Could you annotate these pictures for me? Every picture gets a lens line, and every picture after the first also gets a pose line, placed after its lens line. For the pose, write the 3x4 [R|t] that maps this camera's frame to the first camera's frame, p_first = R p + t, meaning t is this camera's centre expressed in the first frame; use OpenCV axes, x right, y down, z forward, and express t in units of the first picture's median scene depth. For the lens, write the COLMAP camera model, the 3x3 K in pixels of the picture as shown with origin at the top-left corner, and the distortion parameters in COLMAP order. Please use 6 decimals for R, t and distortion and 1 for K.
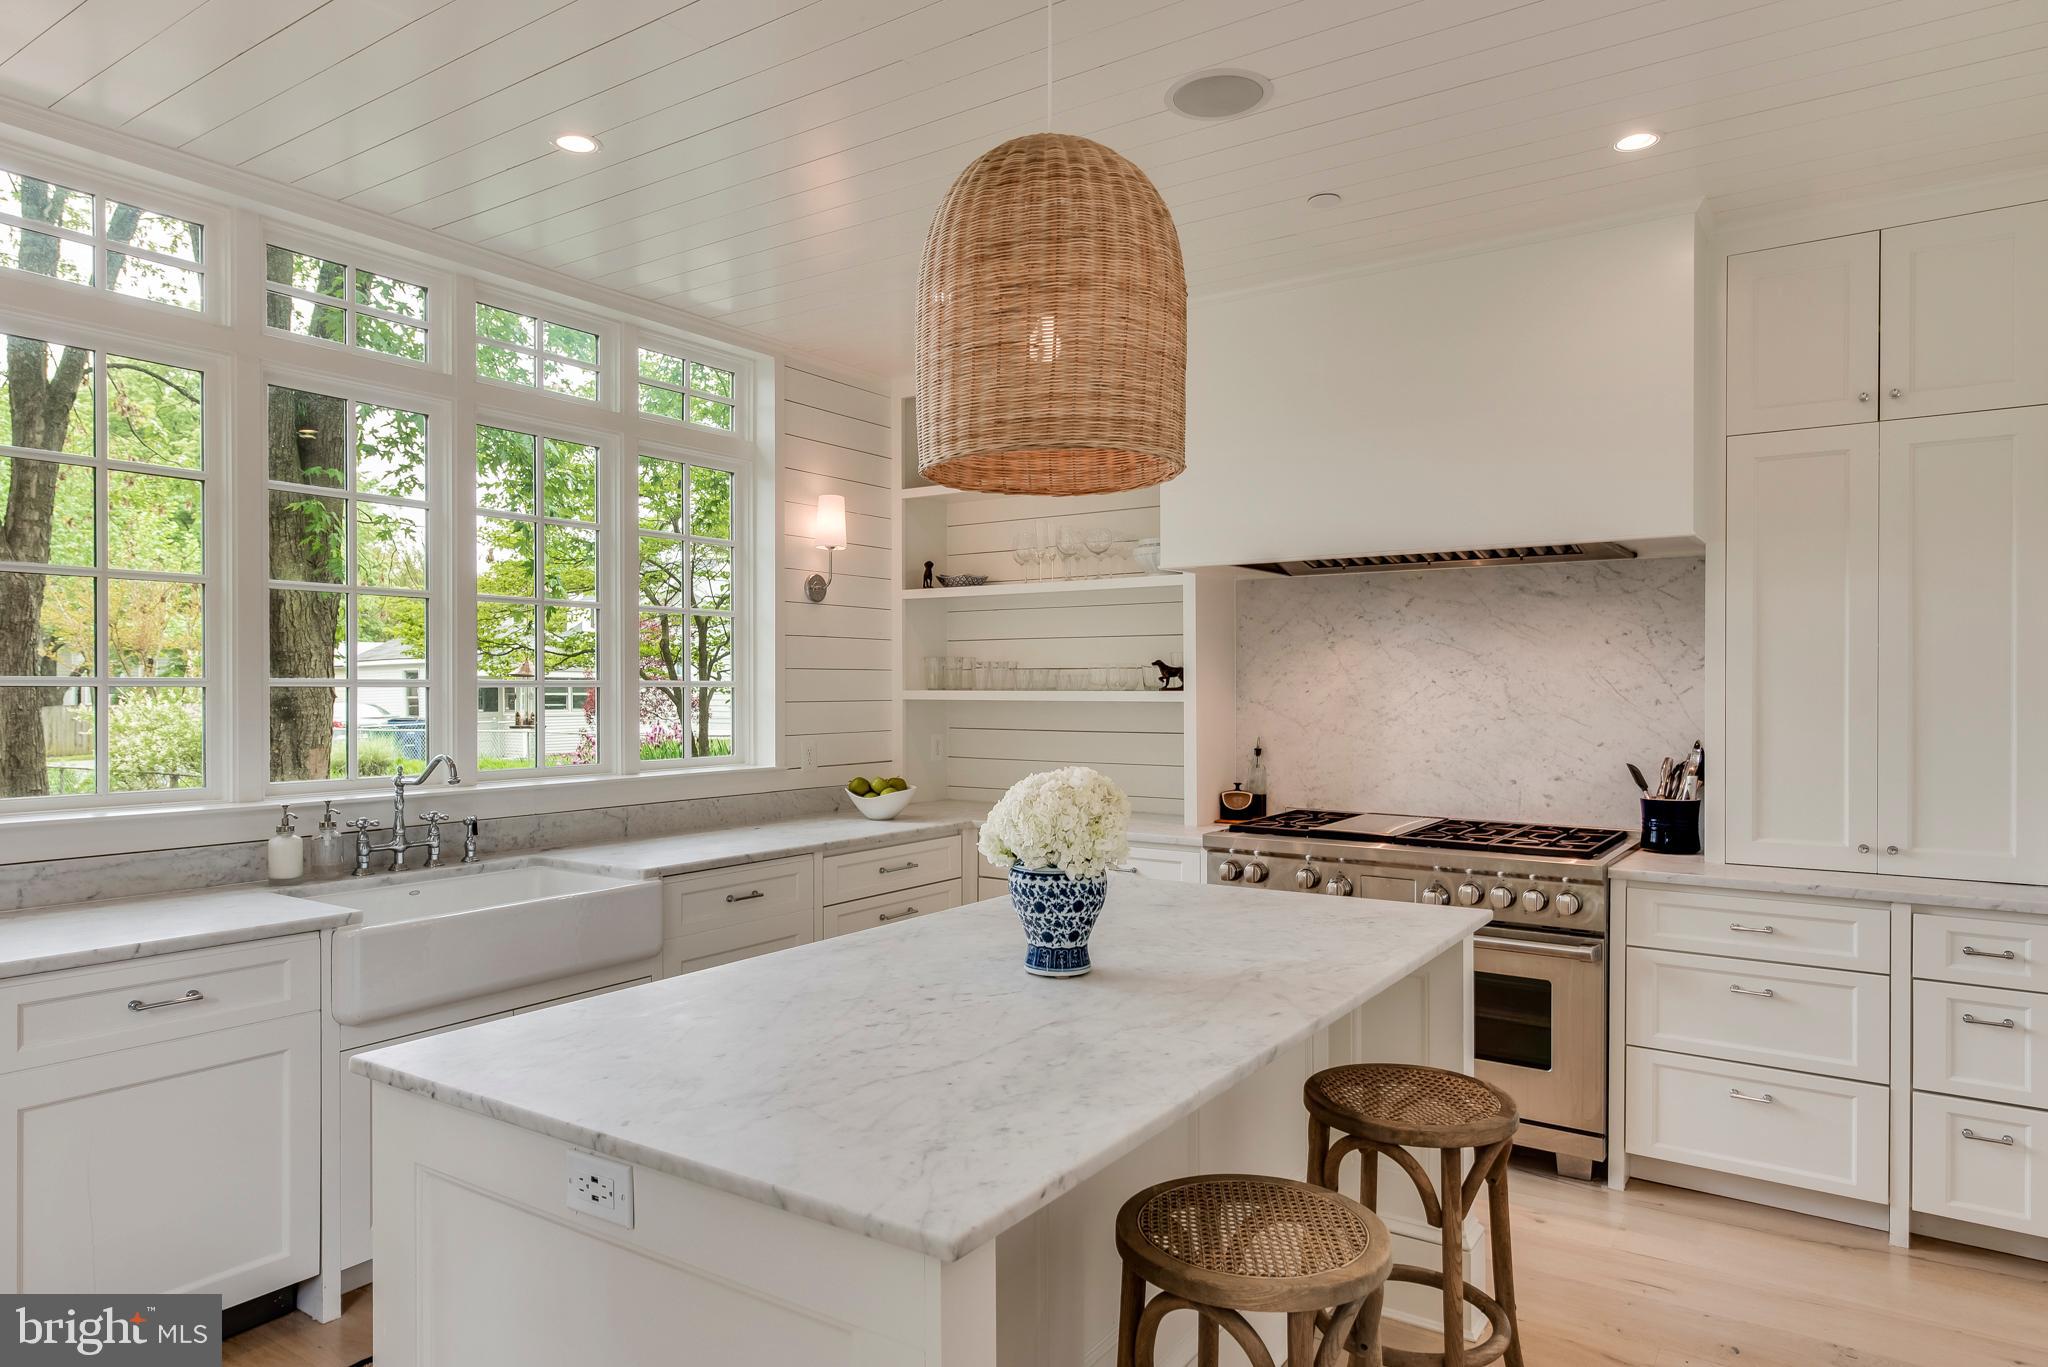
lens RADIAL K [[1261.9, 0, 1049.3], [0, 1261.9, 695.2], [0, 0, 1]] dist [0.006141, 0.000533]
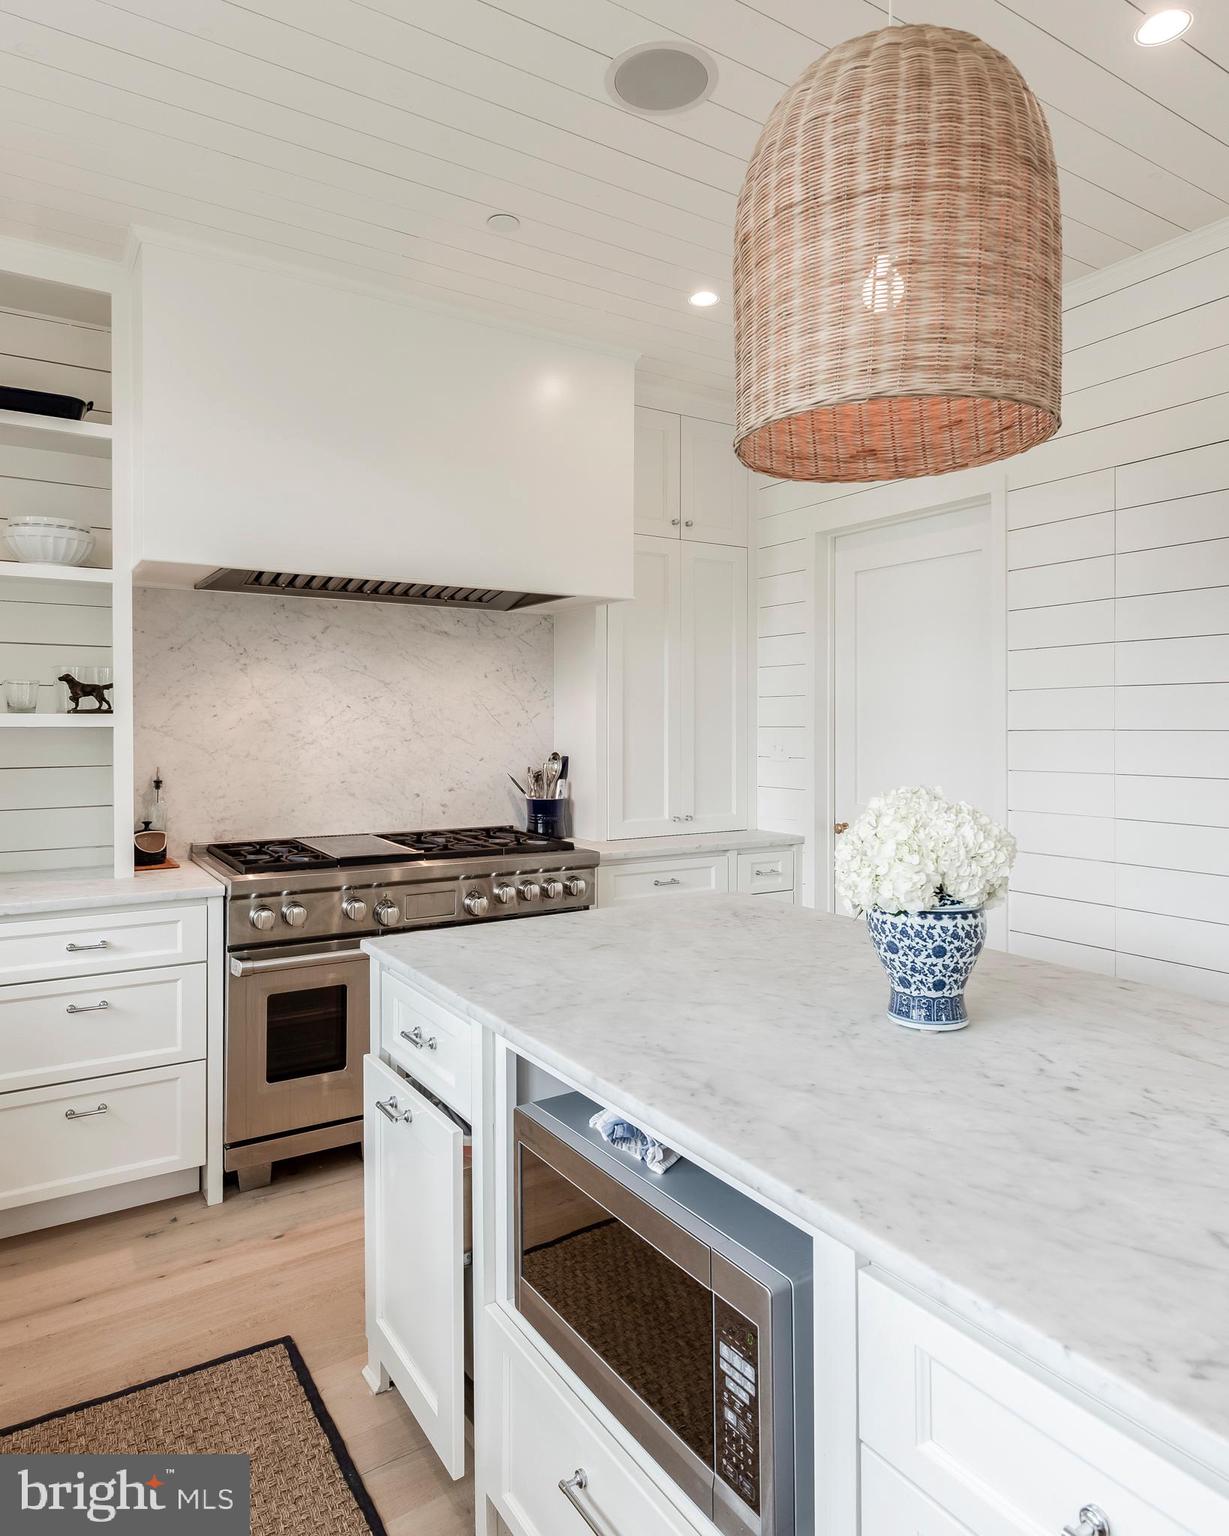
lens RADIAL K [[984.9, 0, 612.9], [0, 984.9, 726.5], [0, 0, 1]] dist [0.010114, -0.000722]
pose [[0.389066, -0.003239, 0.921204, -0.365403], [0.006301, 0.999980, 0.000855, 0.006476], [-0.921188, 0.005472, 0.389078, 0.467114]]
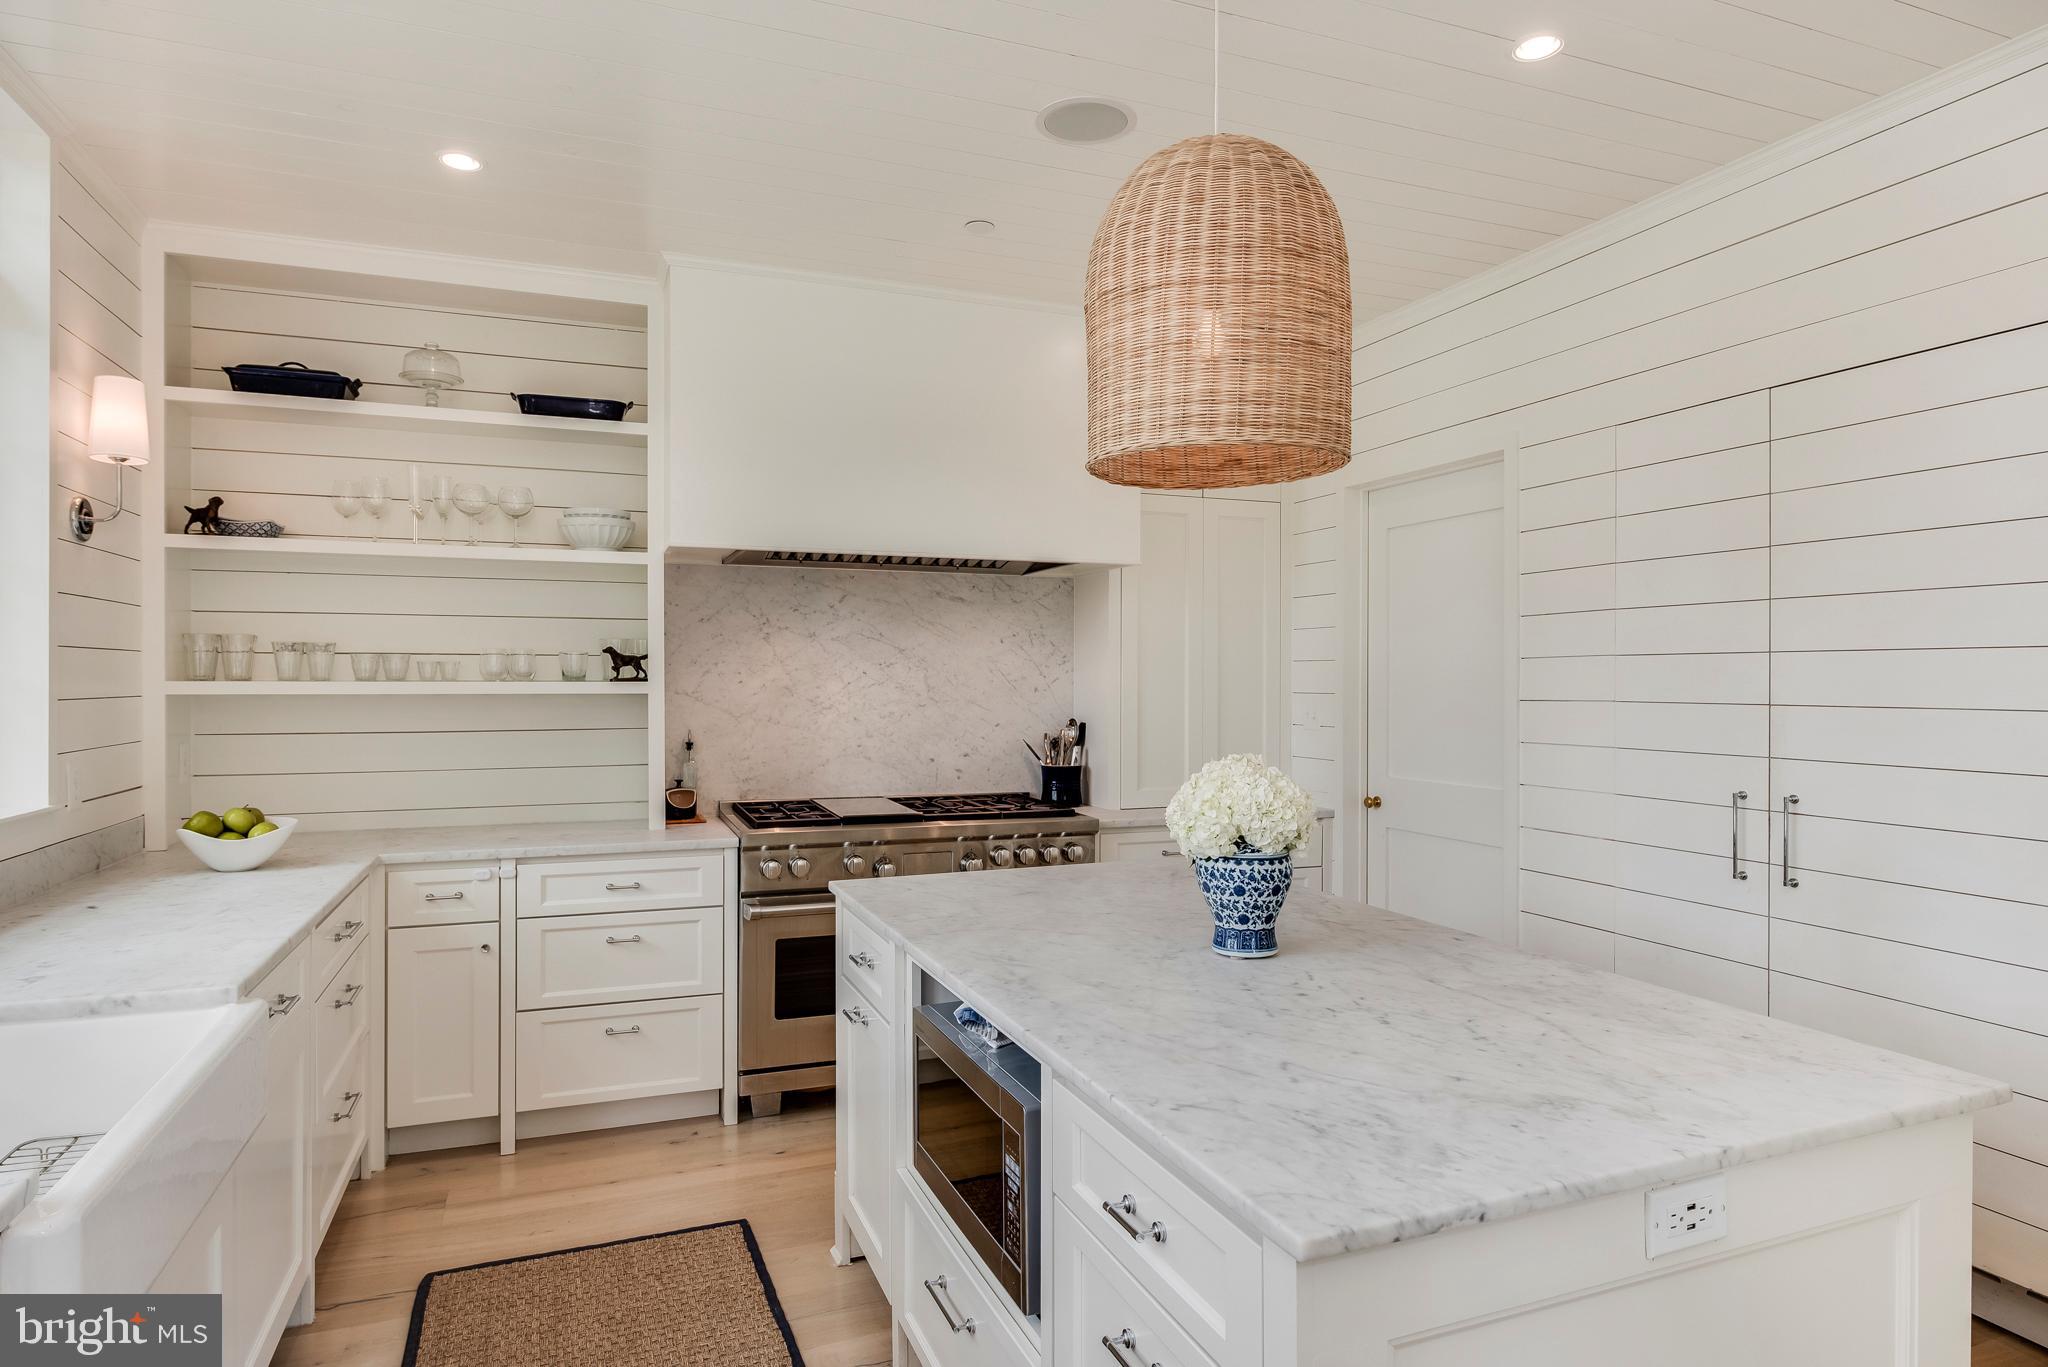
lens RADIAL K [[1178.8, 0, 1024.0], [0, 1178.8, 683.5], [0, 0, 1]] dist [-0.001418, -0.001712]
pose [[0.557611, -0.002464, 0.830099, -0.457610], [0.004031, 0.999992, 0.000260, -0.001234], [-0.830093, 0.003202, 0.557616, 0.312901]]
